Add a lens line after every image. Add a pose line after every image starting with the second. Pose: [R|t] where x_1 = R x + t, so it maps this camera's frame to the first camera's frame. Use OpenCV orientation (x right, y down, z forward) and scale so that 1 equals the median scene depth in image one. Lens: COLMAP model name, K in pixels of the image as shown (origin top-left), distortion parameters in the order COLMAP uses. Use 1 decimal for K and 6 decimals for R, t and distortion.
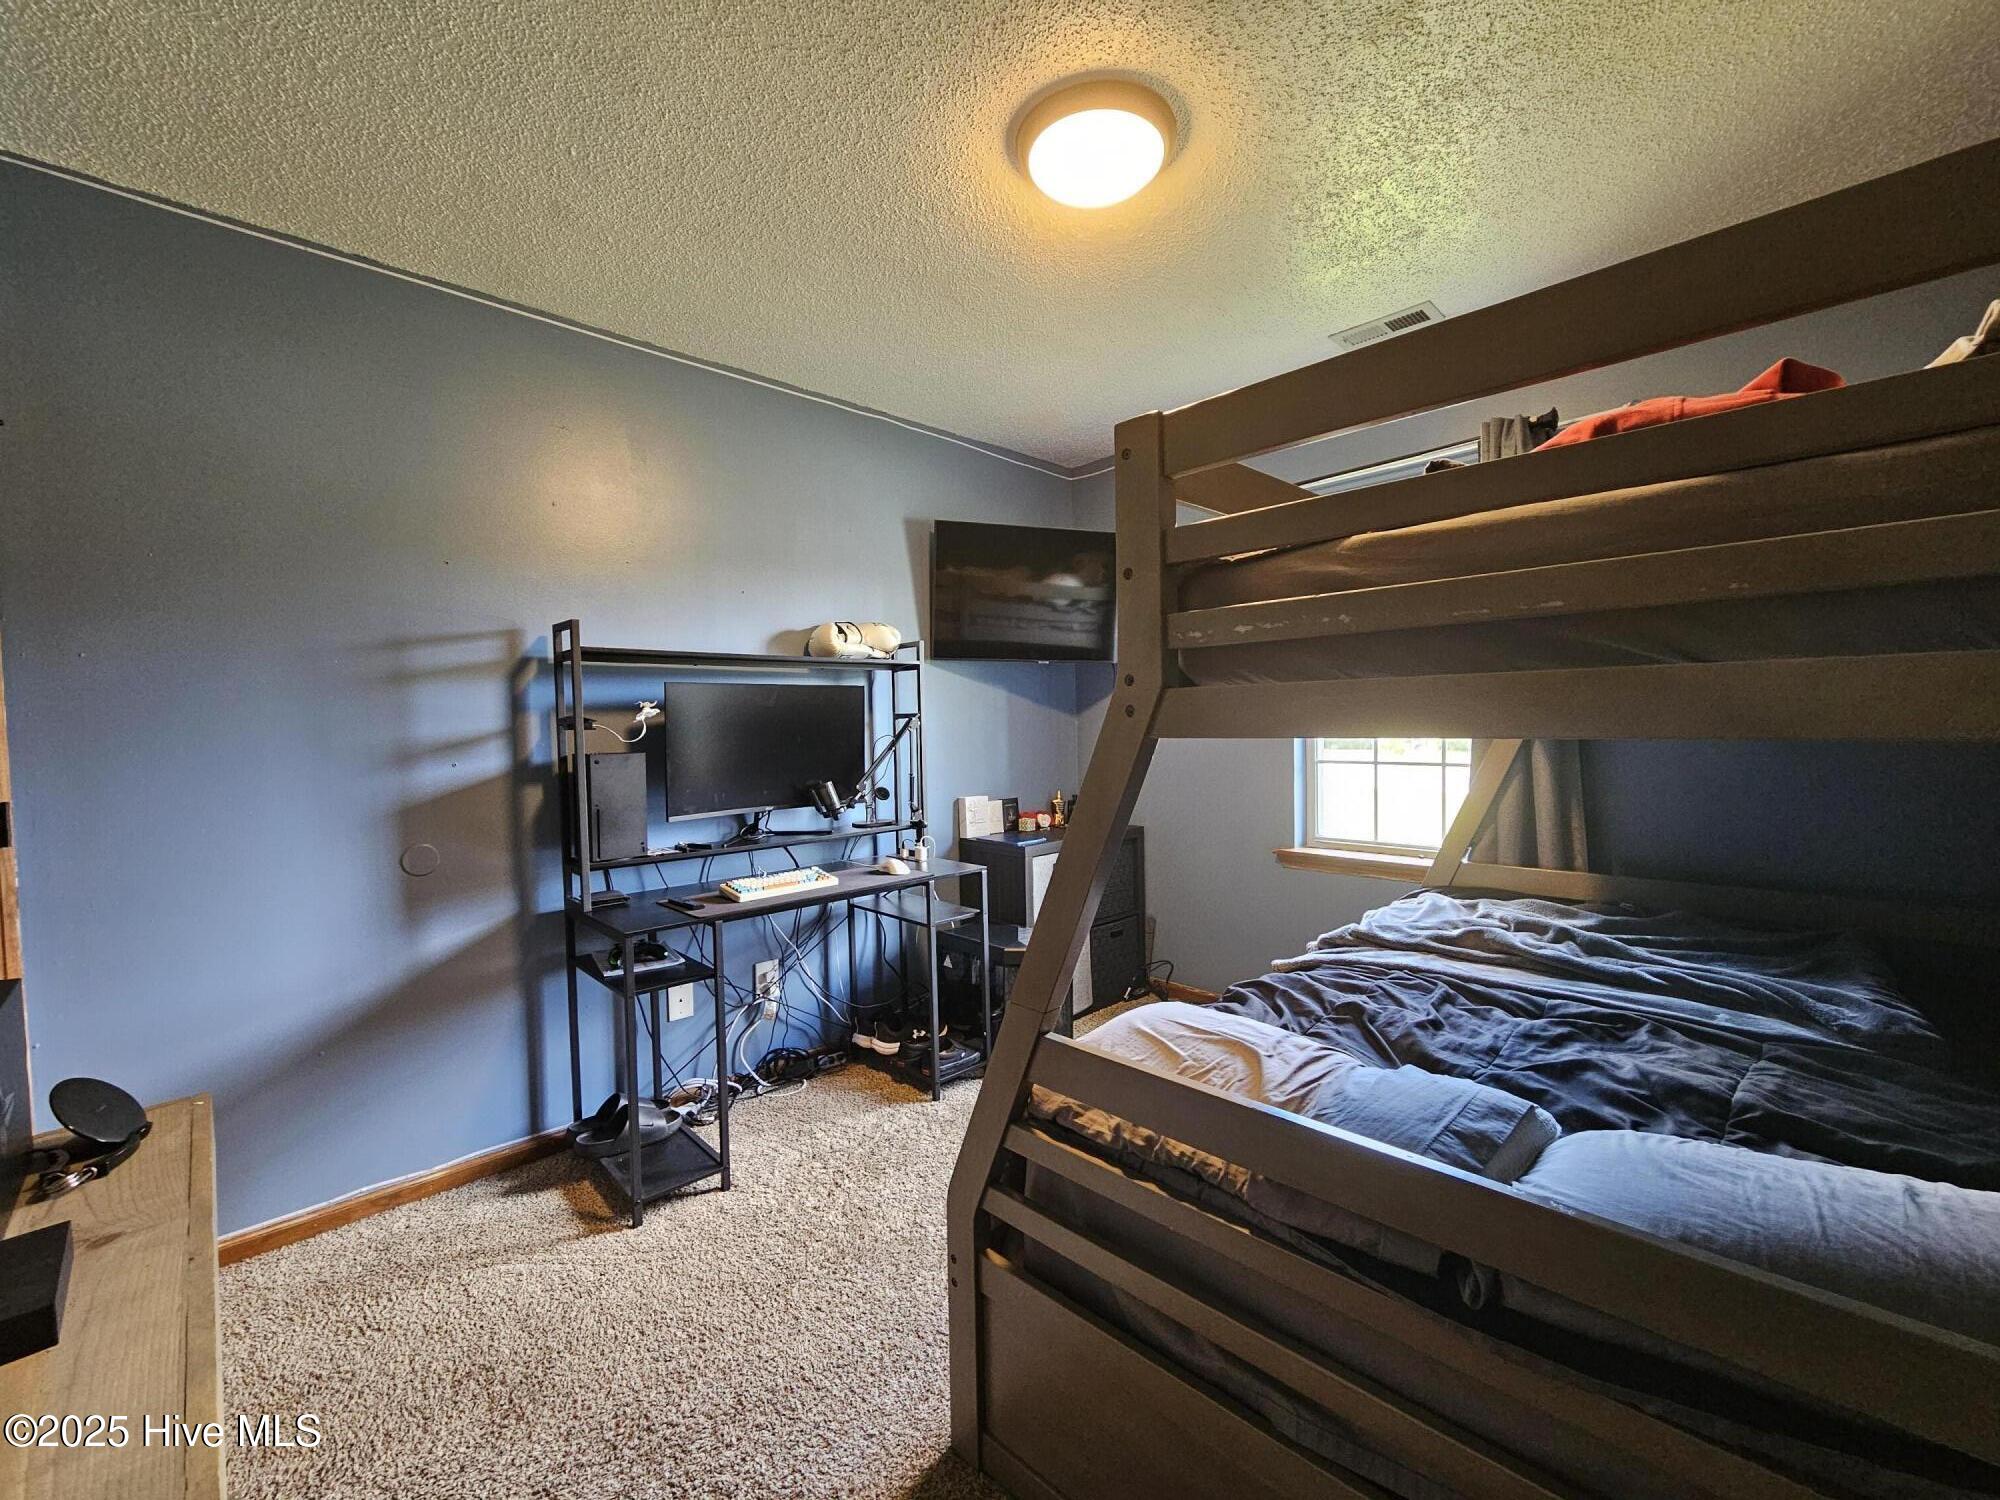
lens RADIAL K [[824.8, 0, 1003.6], [0, 824.8, 751.0], [0, 0, 1]] dist [-0.001553, -0.000077]
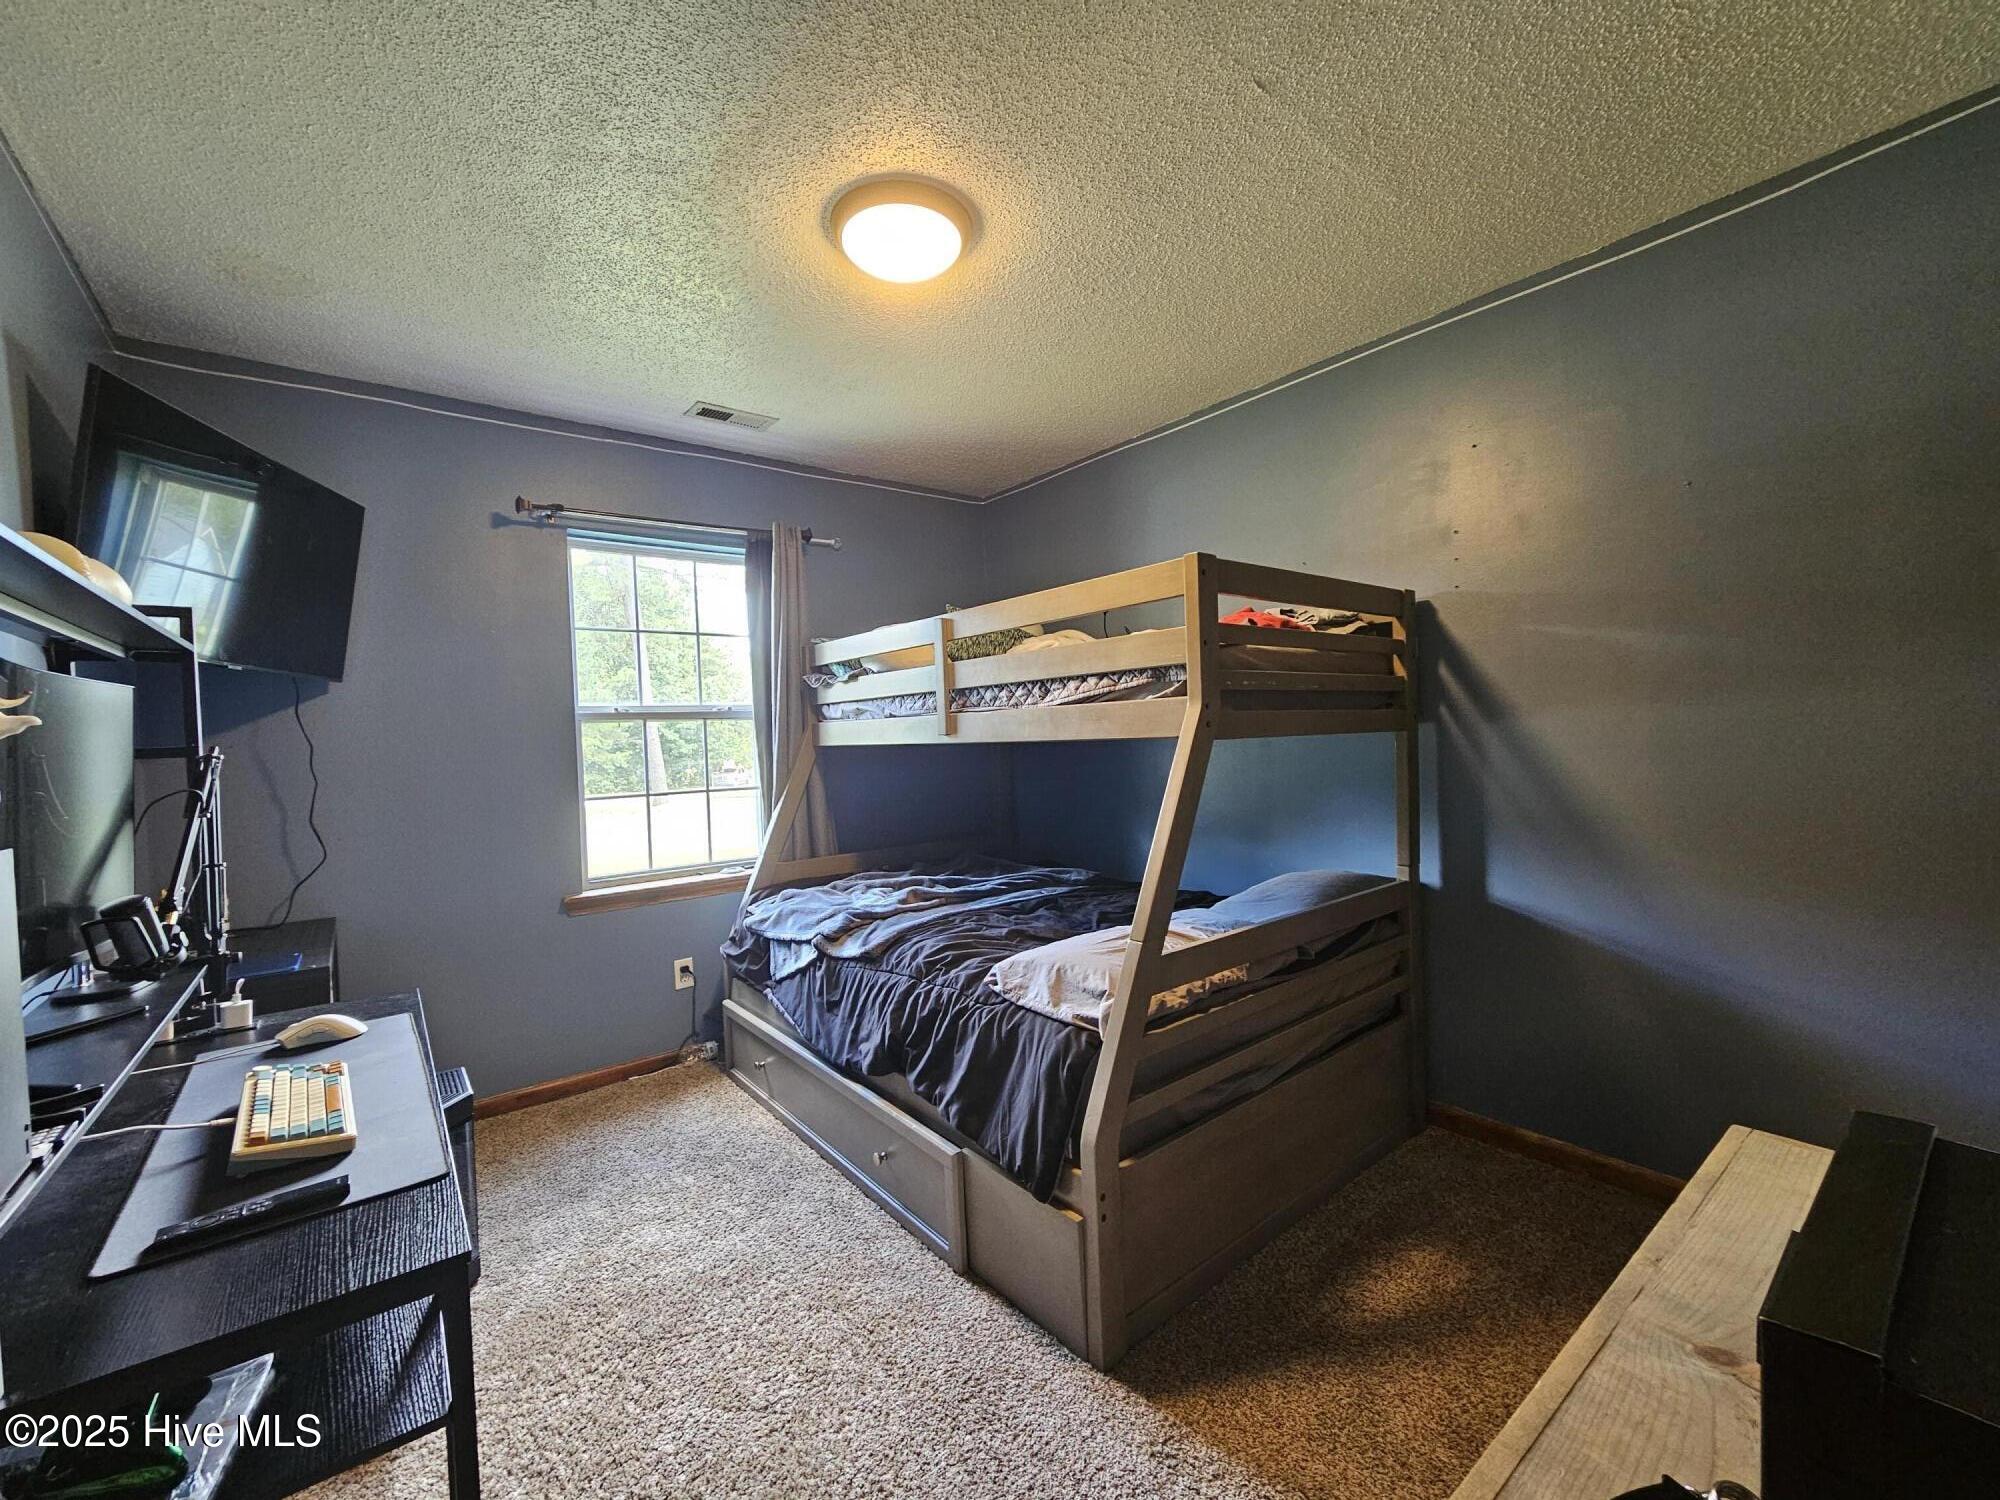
lens RADIAL K [[824.8, 0, 1003.6], [0, 824.8, 751.0], [0, 0, 1]] dist [-0.001553, -0.000077]
pose [[0.106775, -0.005761, 0.994267, -1.472922], [0.071584, 0.997433, -0.001908, -0.019524], [-0.991703, 0.071378, 0.106913, 1.167255]]
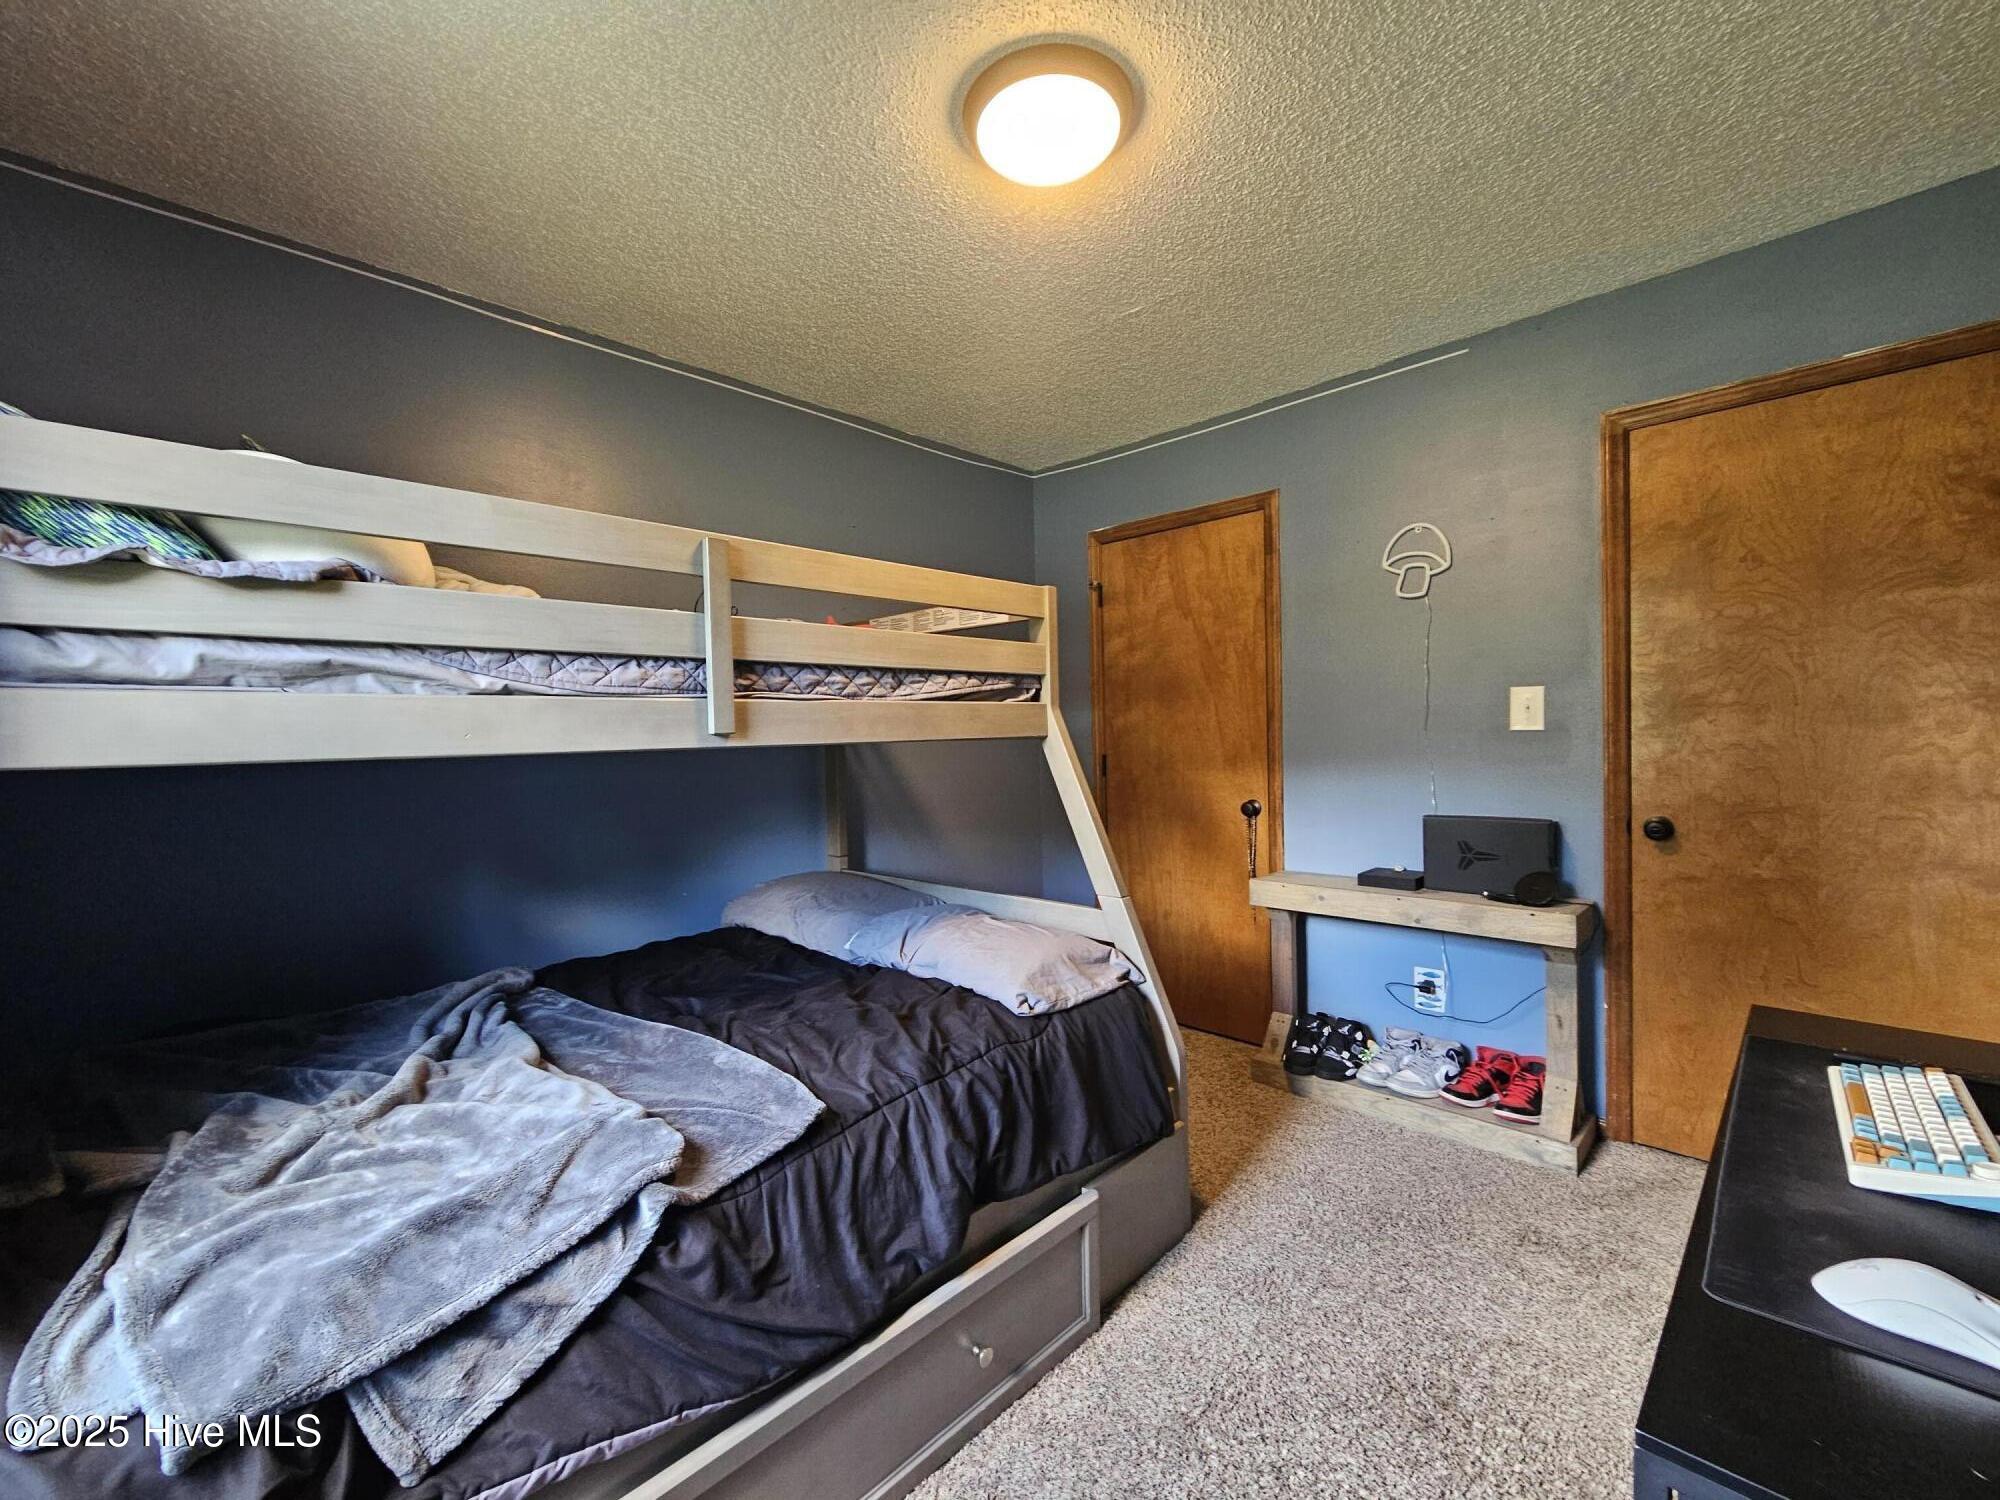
lens RADIAL K [[824.8, 0, 1003.6], [0, 824.8, 751.0], [0, 0, 1]] dist [-0.001553, -0.000077]
pose [[-0.998764, 0.042325, -0.026059, 0.324776], [0.040601, 0.997158, 0.063465, -0.117535], [0.028671, 0.062329, -0.997644, 2.921543]]
